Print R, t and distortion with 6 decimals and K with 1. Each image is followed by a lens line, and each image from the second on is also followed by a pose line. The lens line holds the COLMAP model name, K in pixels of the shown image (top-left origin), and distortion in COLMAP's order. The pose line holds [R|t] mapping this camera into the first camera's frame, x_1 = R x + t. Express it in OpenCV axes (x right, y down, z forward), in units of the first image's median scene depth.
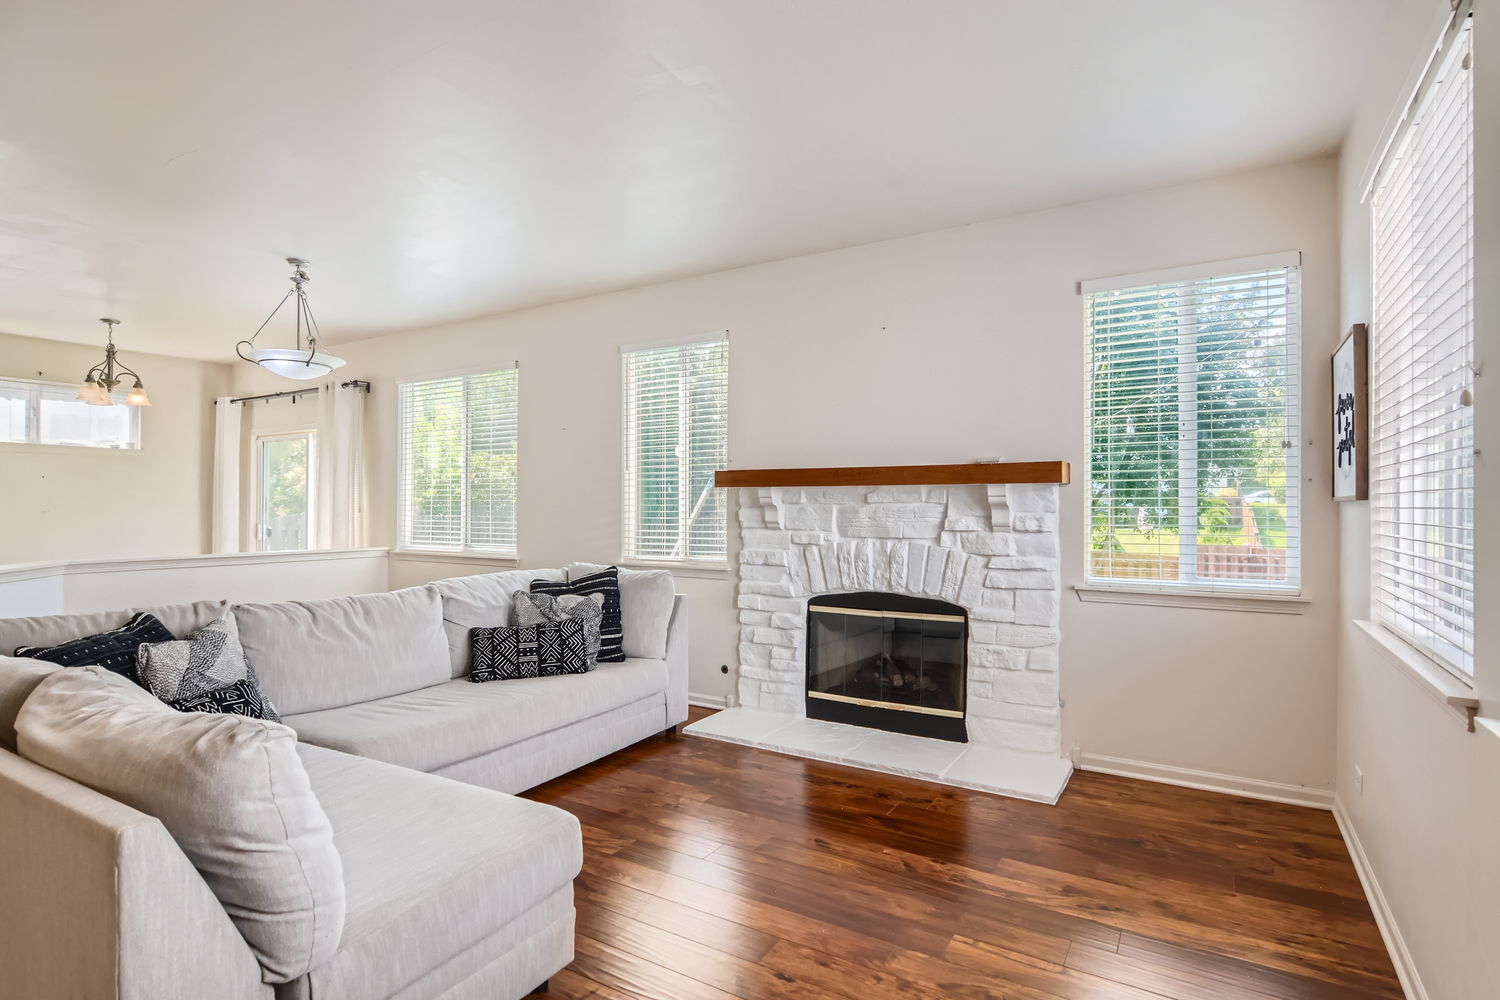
lens RADIAL K [[766.6, 0, 749.8], [0, 766.6, 506.9], [0, 0, 1]] dist [-0.011828, 0.002397]
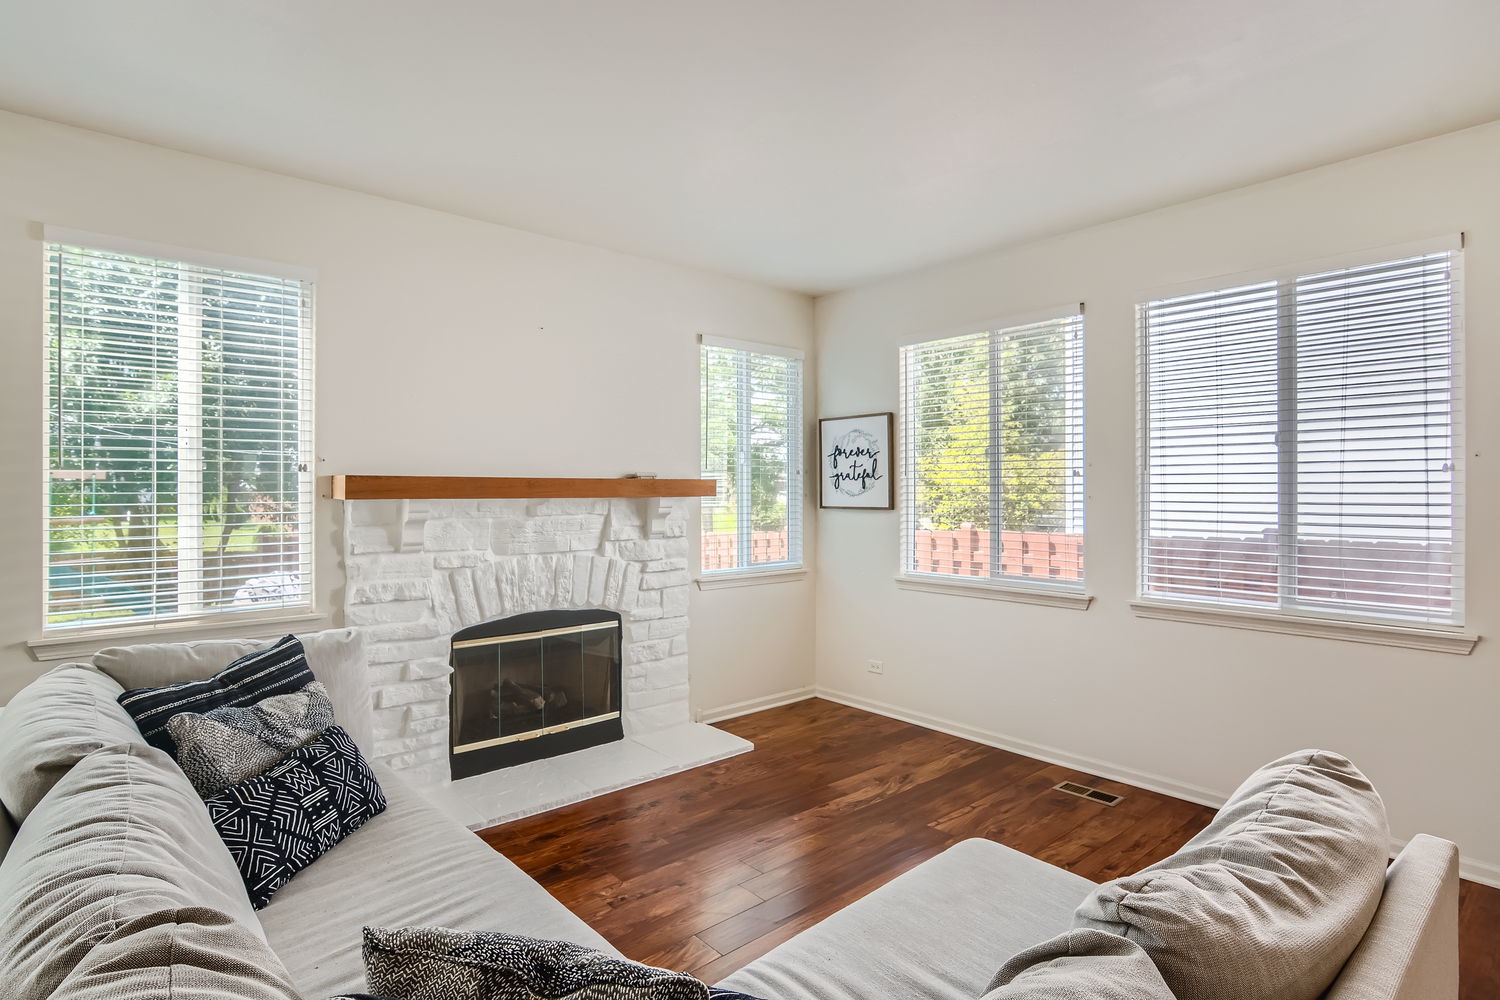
lens RADIAL K [[766.6, 0, 763.4], [0, 766.6, 488.9], [0, 0, 1]] dist [-0.011828, 0.002397]
pose [[0.292130, 0.000480, 0.956379, -0.676229], [0.000822, 0.999999, -0.000753, -0.038199], [-0.956378, 0.001006, 0.292129, 0.498181]]
